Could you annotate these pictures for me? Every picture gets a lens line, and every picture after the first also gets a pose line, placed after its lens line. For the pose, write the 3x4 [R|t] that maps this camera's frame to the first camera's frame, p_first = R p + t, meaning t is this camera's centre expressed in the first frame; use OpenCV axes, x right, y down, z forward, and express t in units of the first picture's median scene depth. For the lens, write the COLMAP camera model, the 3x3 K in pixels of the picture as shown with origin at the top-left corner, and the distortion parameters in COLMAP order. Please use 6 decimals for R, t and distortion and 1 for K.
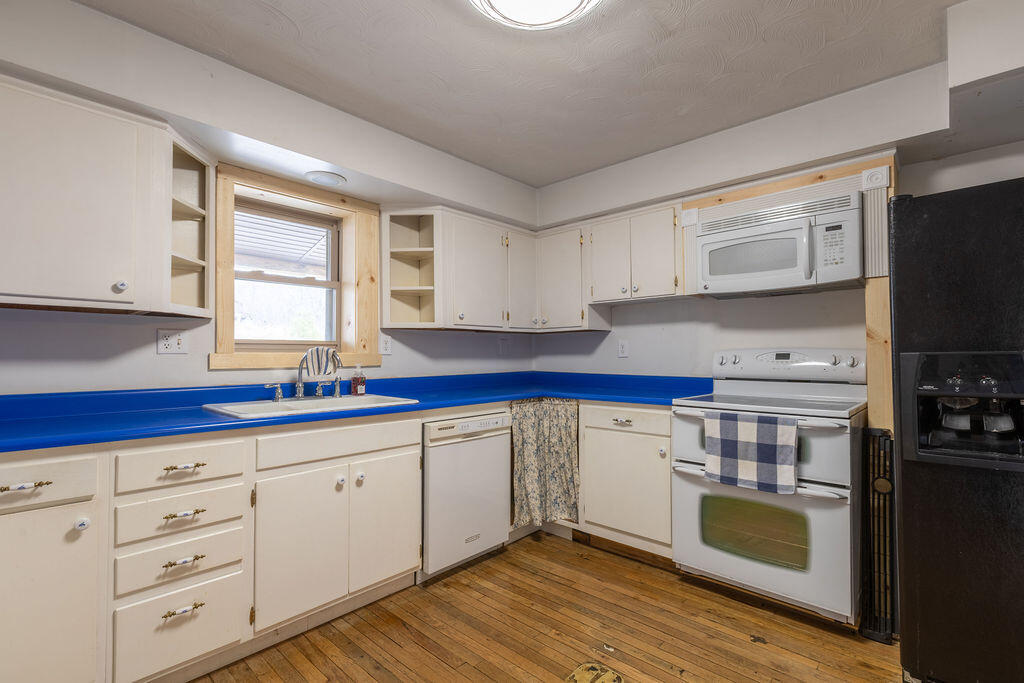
lens RADIAL K [[468.0, 0, 514.1], [0, 468.0, 344.1], [0, 0, 1]] dist [-0.002095, 0.000452]
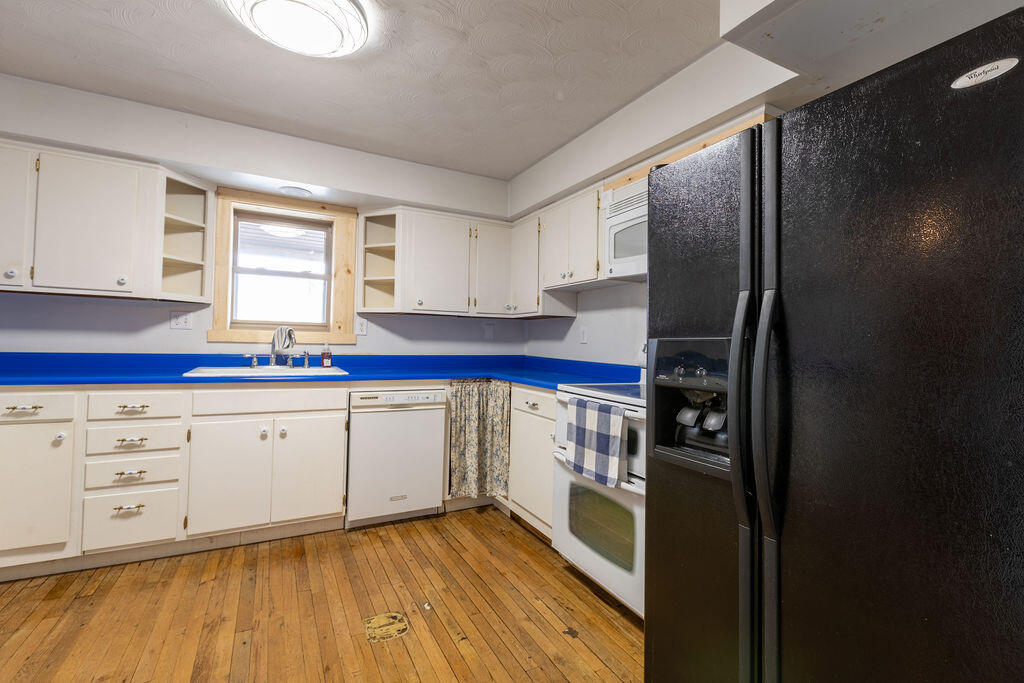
lens RADIAL K [[468.0, 0, 549.2], [0, 468.0, 331.0], [0, 0, 1]] dist [-0.002095, 0.000452]
pose [[0.943471, 0.017452, -0.330996, 0.694604], [-0.019590, 0.999803, -0.003125, 0.008683], [0.330877, 0.009433, 0.943627, 0.054937]]
